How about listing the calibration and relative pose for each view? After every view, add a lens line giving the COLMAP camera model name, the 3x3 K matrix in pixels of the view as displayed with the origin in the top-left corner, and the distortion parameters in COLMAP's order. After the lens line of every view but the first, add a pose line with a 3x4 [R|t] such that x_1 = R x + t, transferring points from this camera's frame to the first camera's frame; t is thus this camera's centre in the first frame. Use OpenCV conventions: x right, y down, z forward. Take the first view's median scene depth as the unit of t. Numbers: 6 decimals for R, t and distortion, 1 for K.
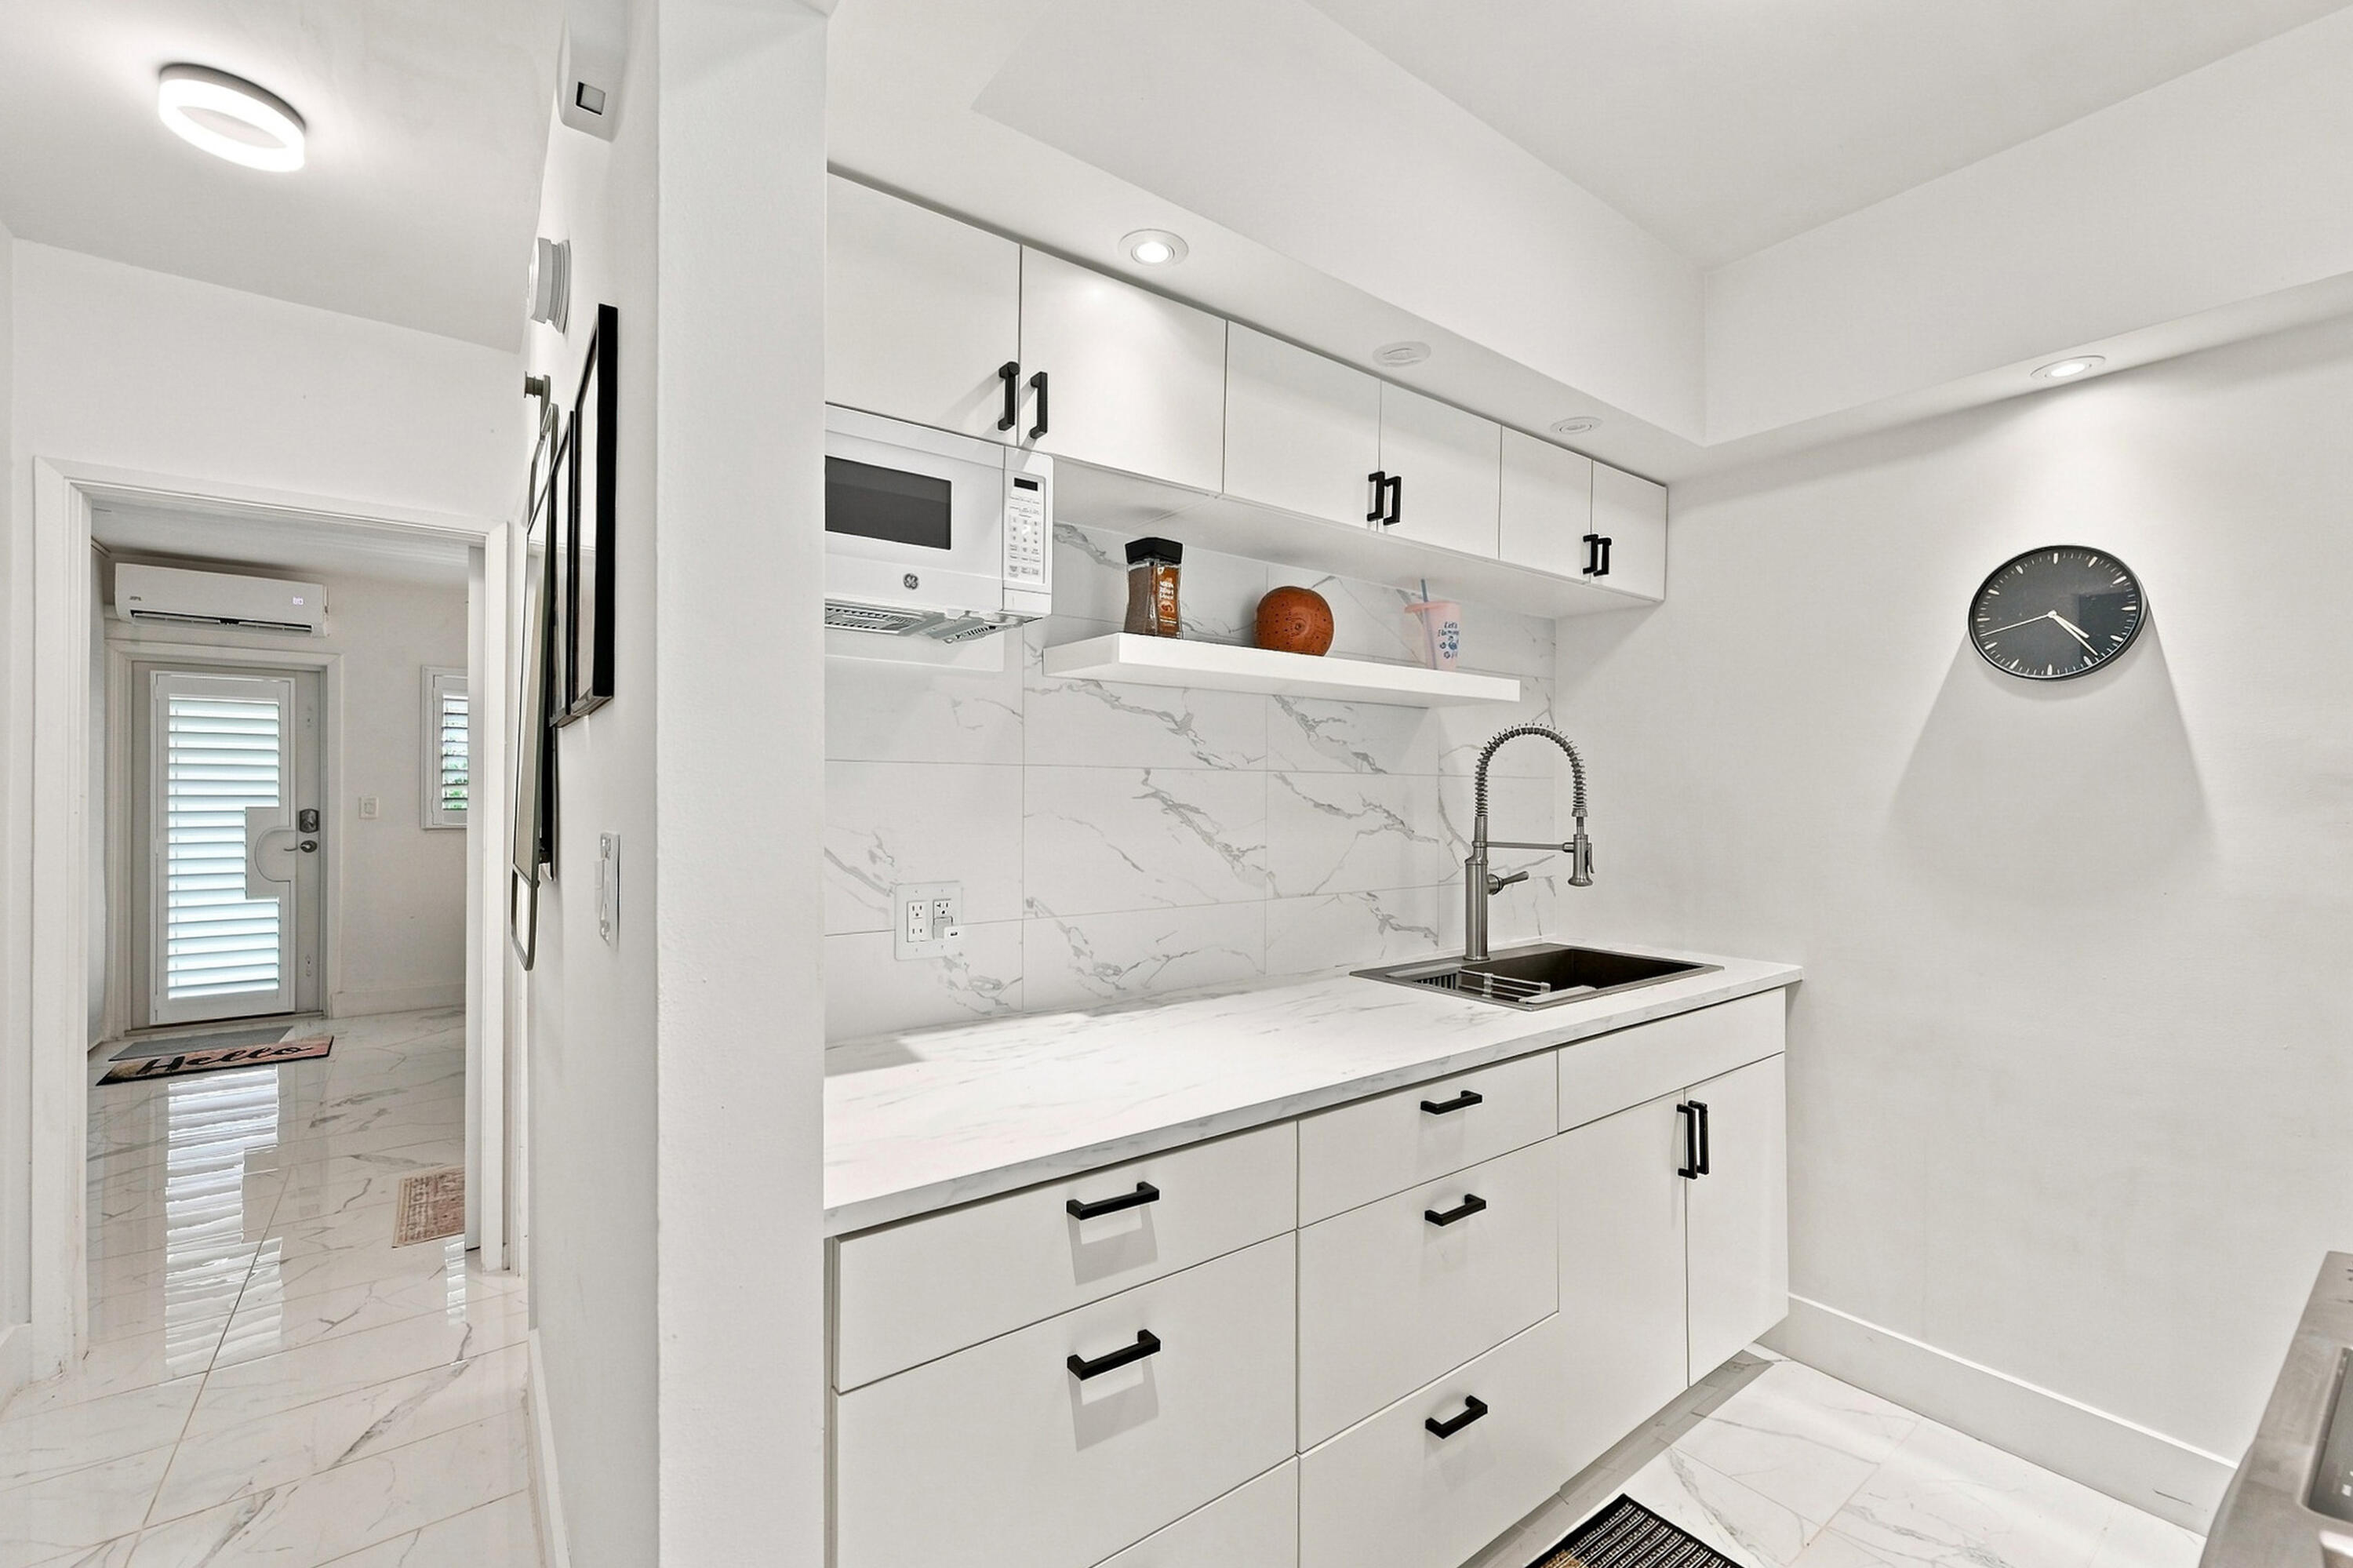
lens RADIAL K [[999.4, 0, 1181.6], [0, 999.4, 750.3], [0, 0, 1]] dist [-0.001042, -0.000014]
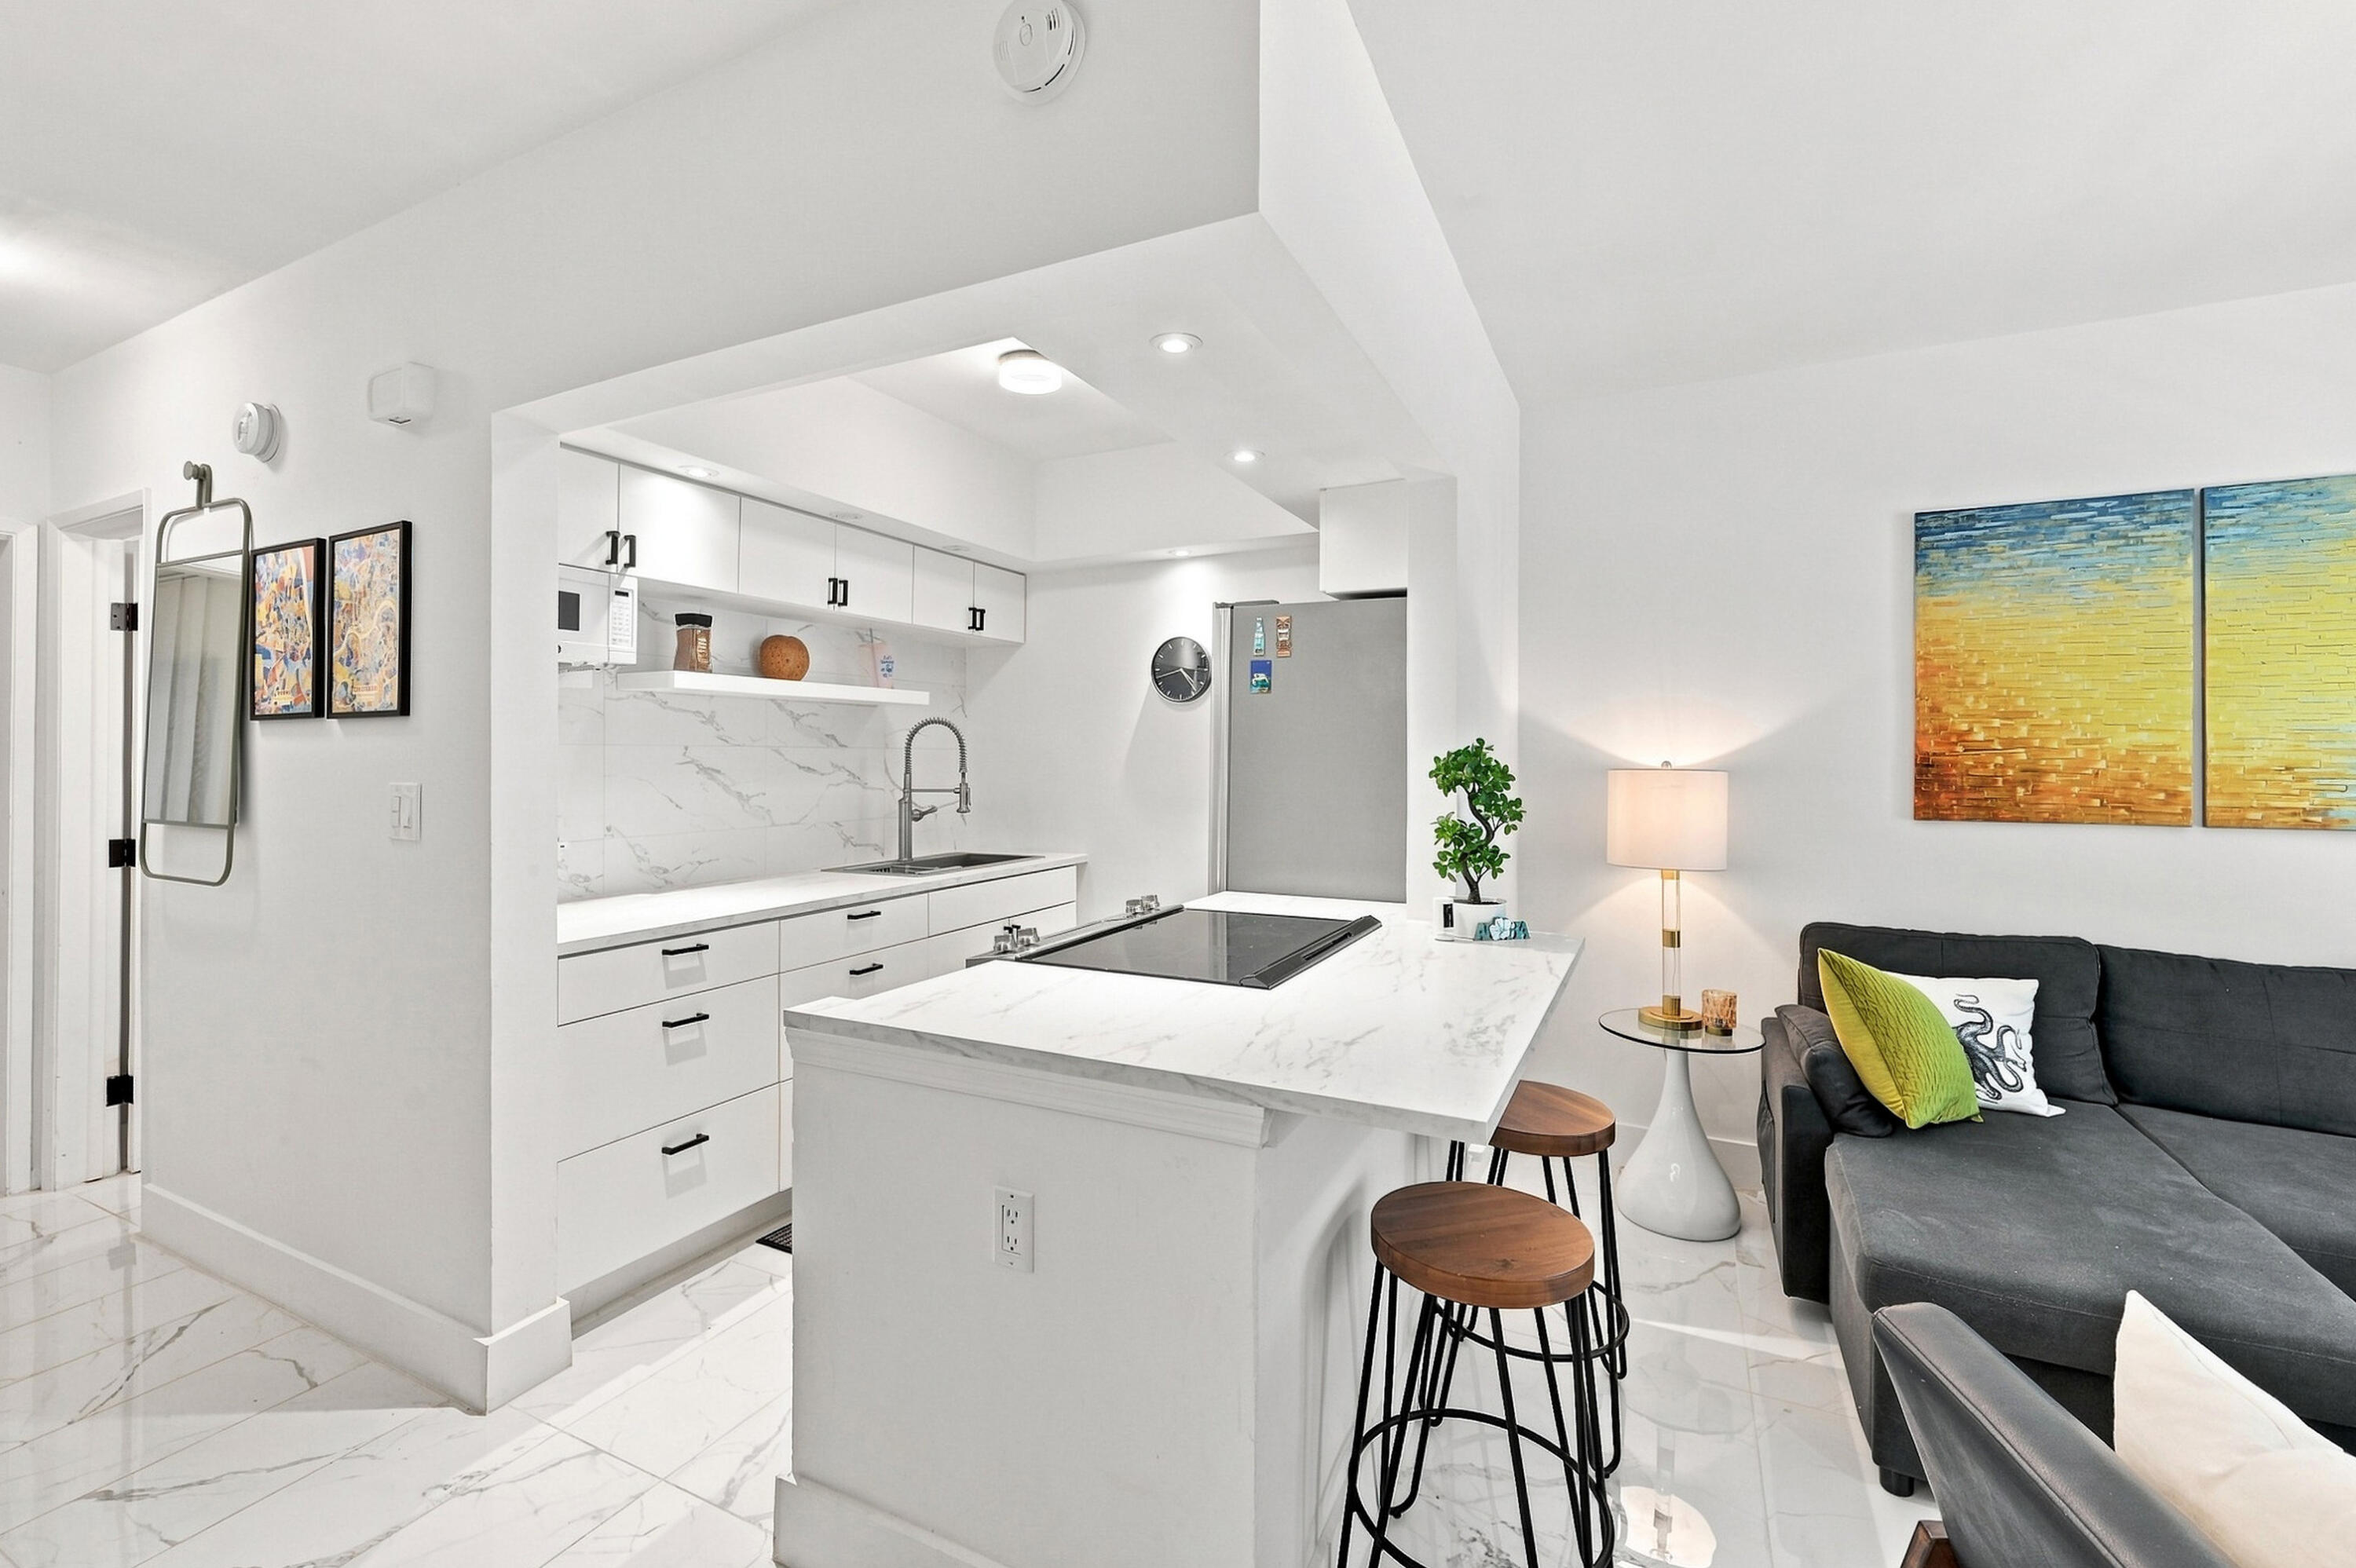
lens RADIAL K [[1000.5, 0, 1183.1], [0, 1000.5, 750.2], [0, 0, 1]] dist [-0.001042, -0.000014]
pose [[0.891532, -0.002308, 0.452952, -0.049293], [-0.013724, 0.999390, 0.032104, -0.036699], [-0.452750, -0.034838, 0.890957, -0.793117]]
